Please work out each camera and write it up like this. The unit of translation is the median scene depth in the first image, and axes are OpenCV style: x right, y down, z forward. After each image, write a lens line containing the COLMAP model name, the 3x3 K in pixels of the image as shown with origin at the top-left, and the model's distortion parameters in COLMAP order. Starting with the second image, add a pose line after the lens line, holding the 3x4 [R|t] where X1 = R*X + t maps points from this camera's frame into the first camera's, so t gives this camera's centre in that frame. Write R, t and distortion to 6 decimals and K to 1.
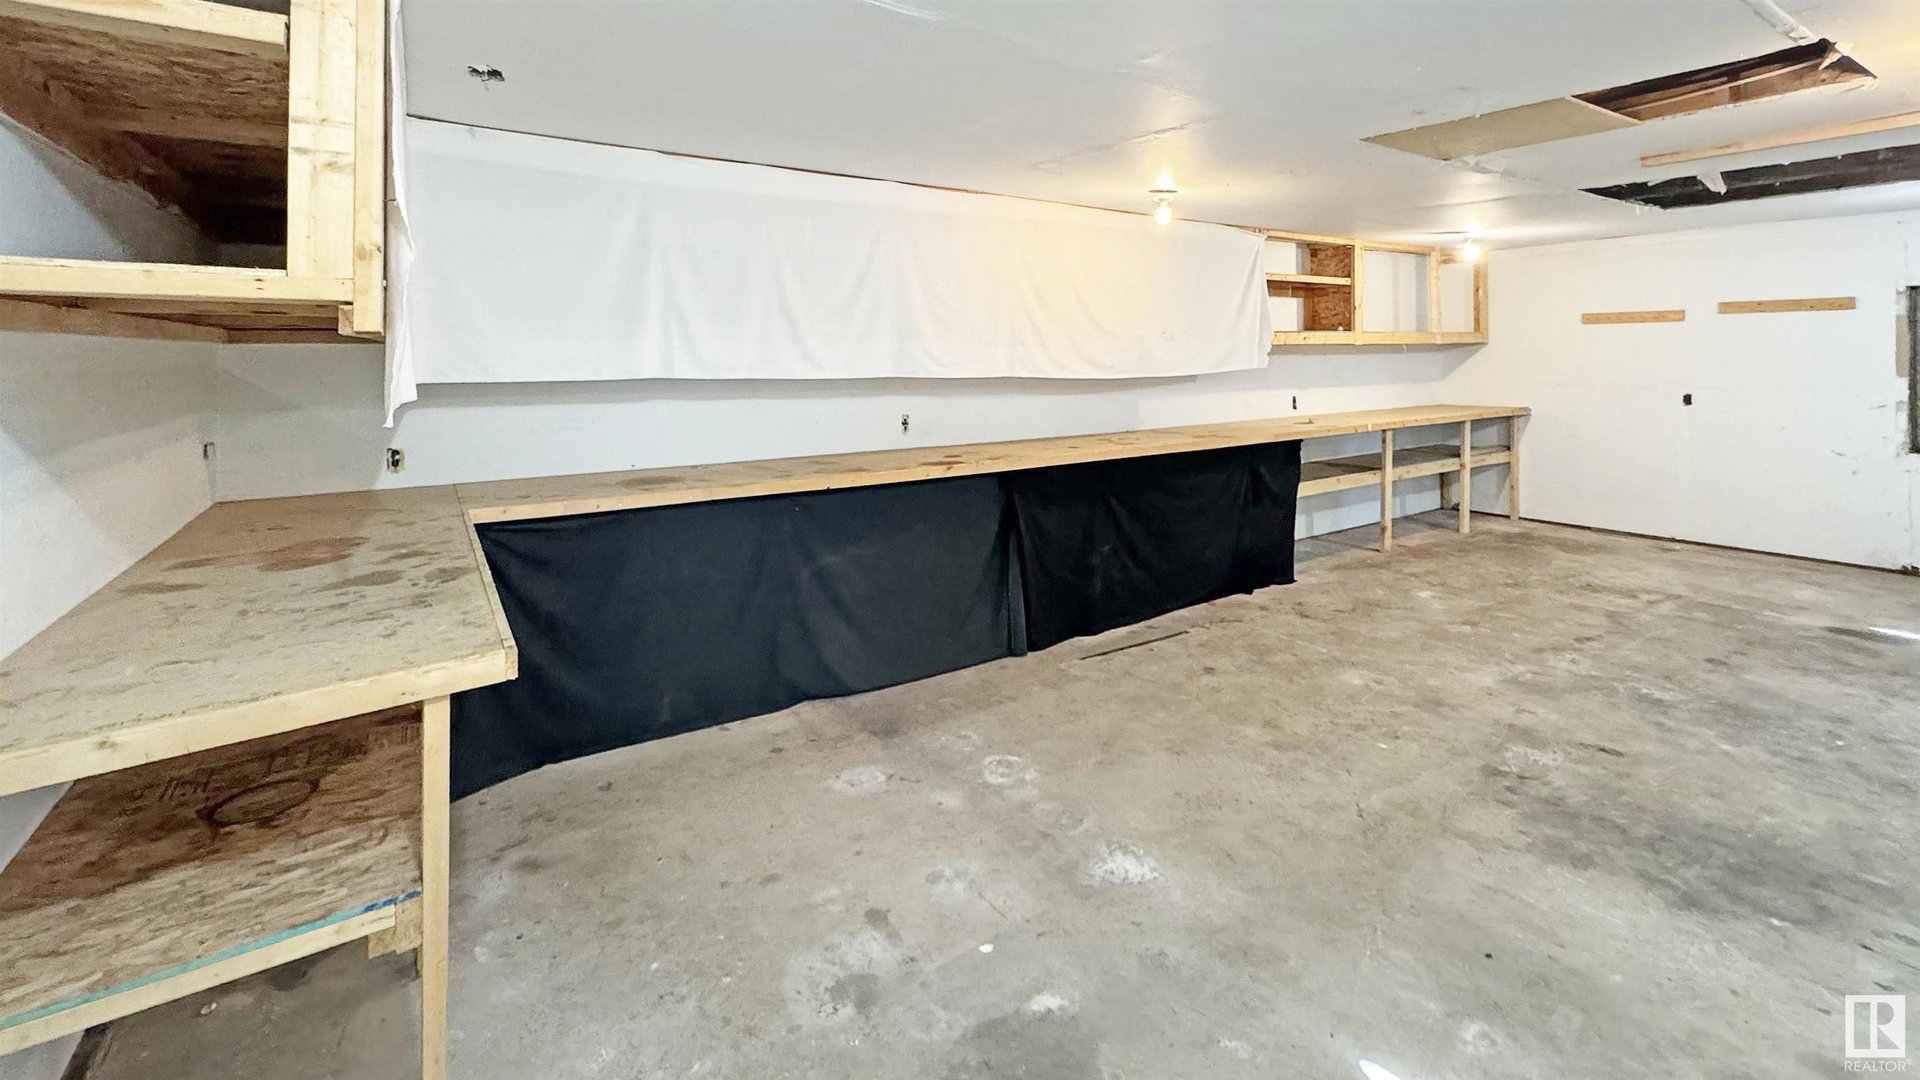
lens RADIAL K [[814.8, 0, 955.7], [0, 814.8, 341.7], [0, 0, 1]] dist [-0.002120, -0.000262]
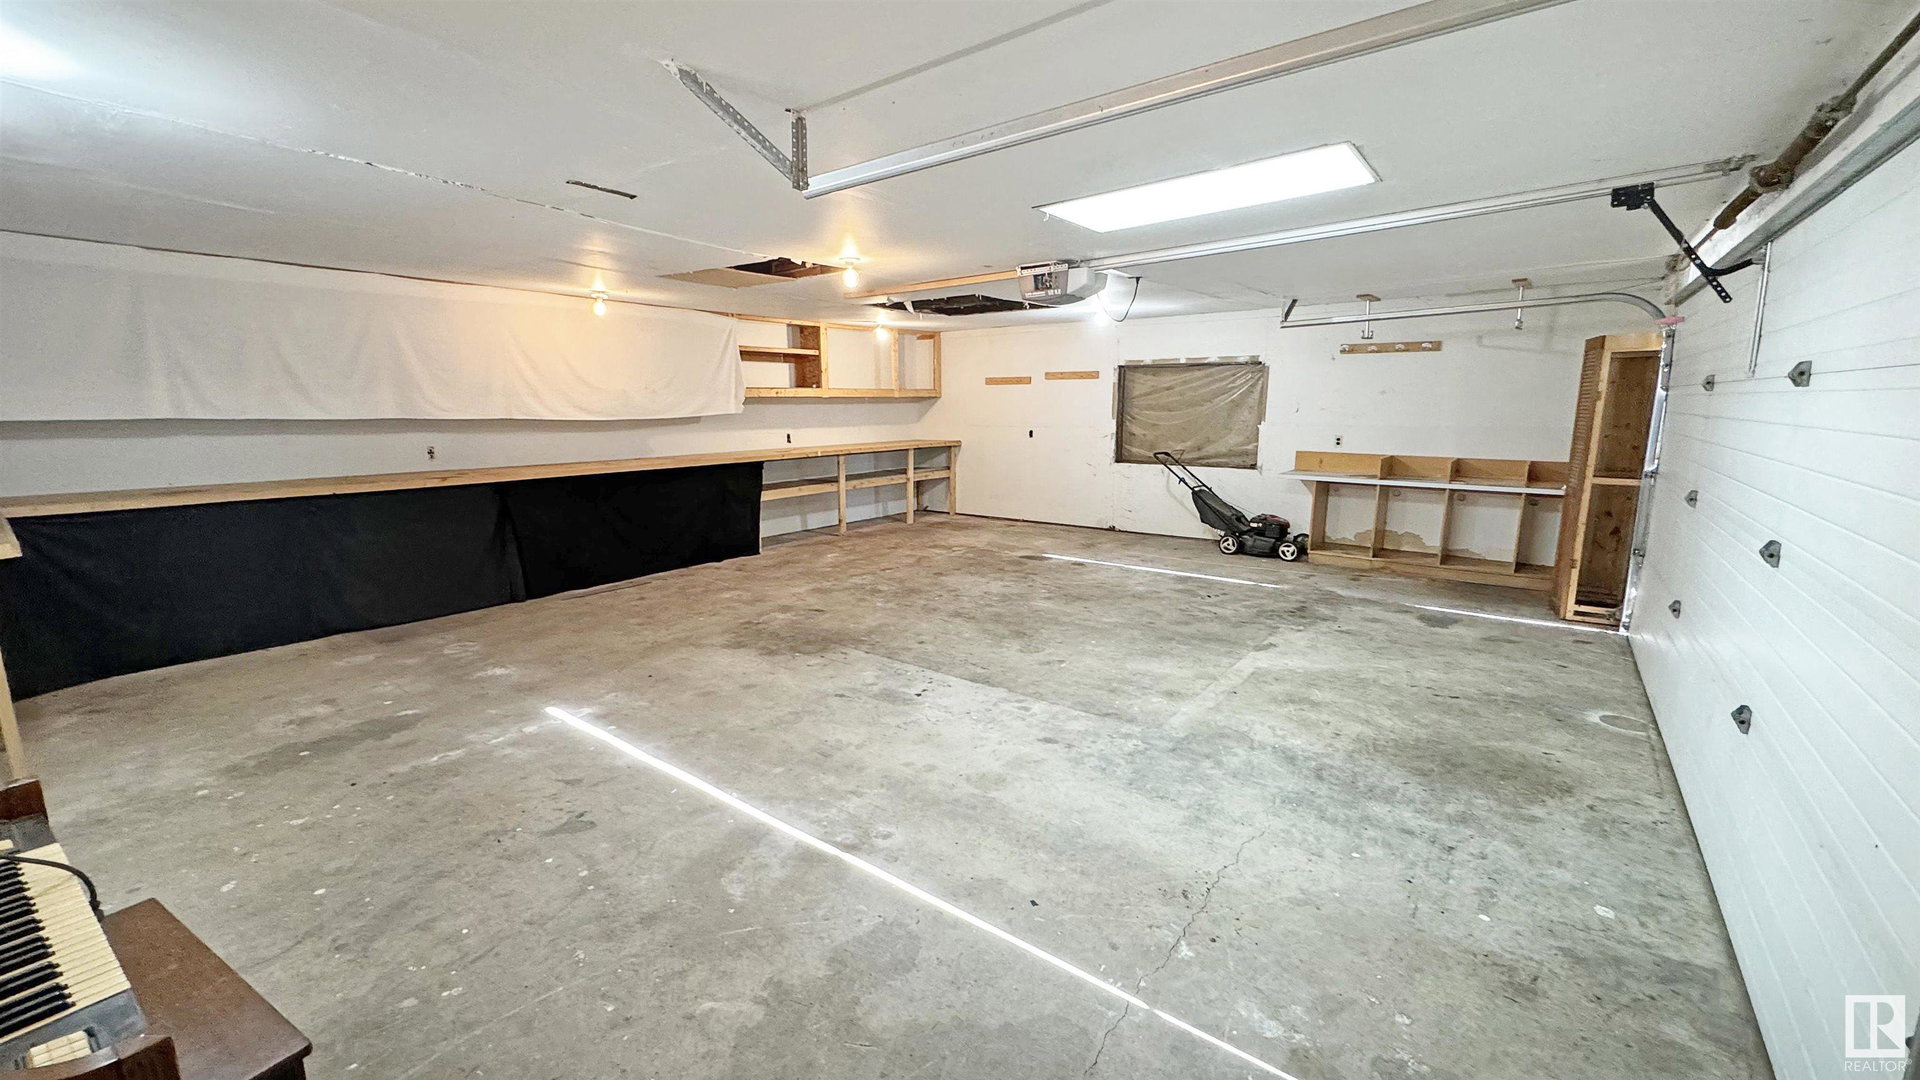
lens RADIAL K [[761.6, 0, 960.0], [0, 761.6, 540.0], [0, 0, 1]] dist [-0.000074, -0.000180]
pose [[0.945823, -0.052324, 0.320440, 0.343159], [-0.009846, 0.981854, 0.189384, -0.008180], [-0.324535, -0.182279, 0.928144, -0.490232]]
